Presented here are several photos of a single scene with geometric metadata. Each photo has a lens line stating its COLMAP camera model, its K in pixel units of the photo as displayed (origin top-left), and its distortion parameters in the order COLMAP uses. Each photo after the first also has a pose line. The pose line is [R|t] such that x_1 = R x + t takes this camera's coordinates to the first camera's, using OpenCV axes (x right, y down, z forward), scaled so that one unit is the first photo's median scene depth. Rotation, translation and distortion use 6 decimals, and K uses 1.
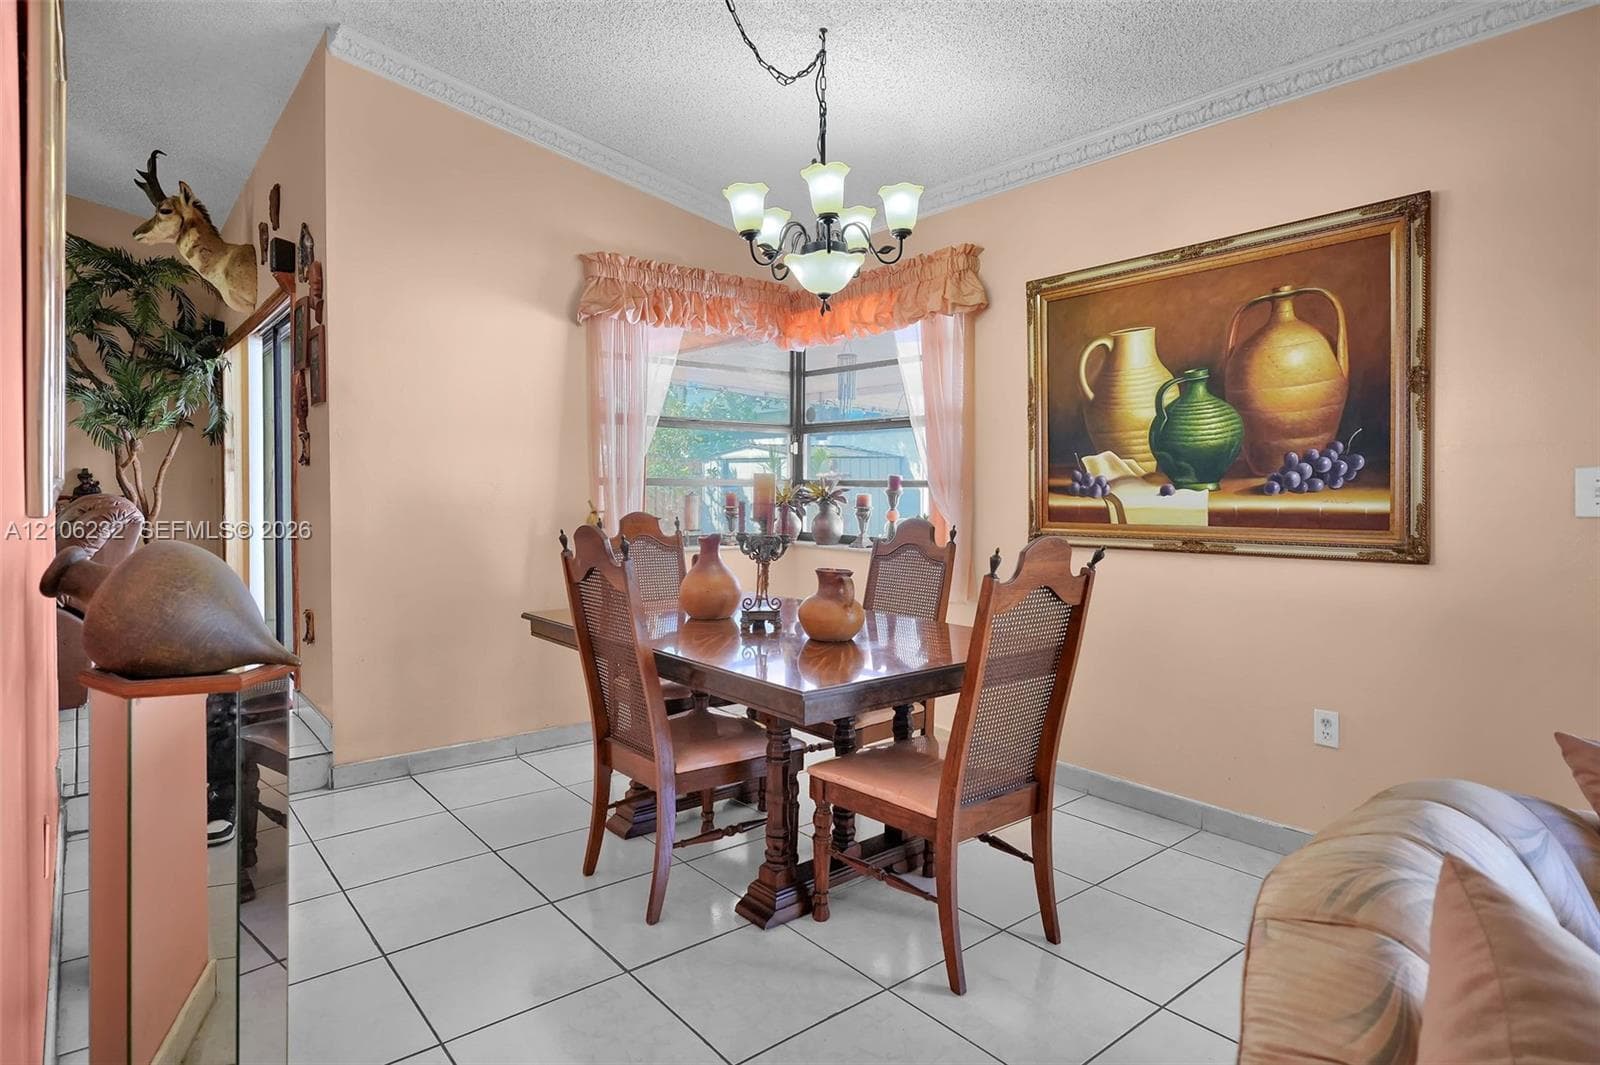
lens RADIAL K [[877.0, 0, 794.8], [0, 877.0, 502.8], [0, 0, 1]] dist [-0.001810, -0.000784]
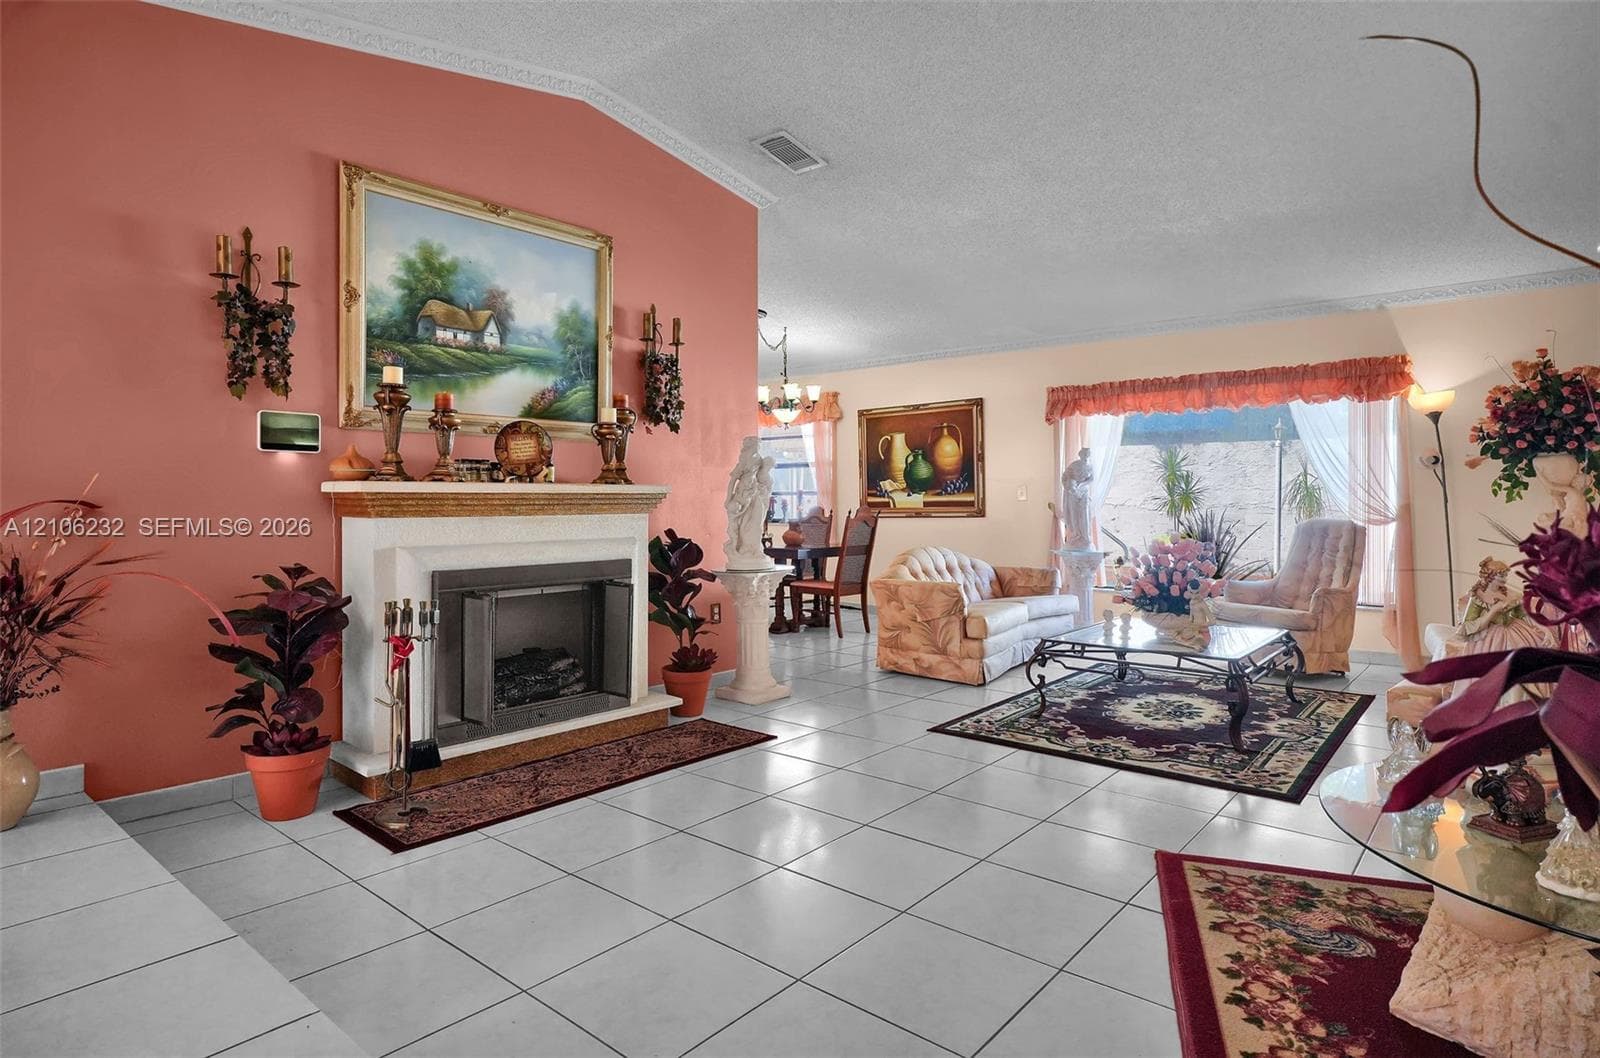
lens RADIAL K [[877.0, 0, 794.8], [0, 877.0, 499.3], [0, 0, 1]] dist [-0.001810, -0.000784]
pose [[0.983572, -0.007399, 0.180363, -0.403460], [0.010917, 0.999769, -0.018522, 0.046514], [-0.180184, 0.020187, 0.983426, -1.570392]]
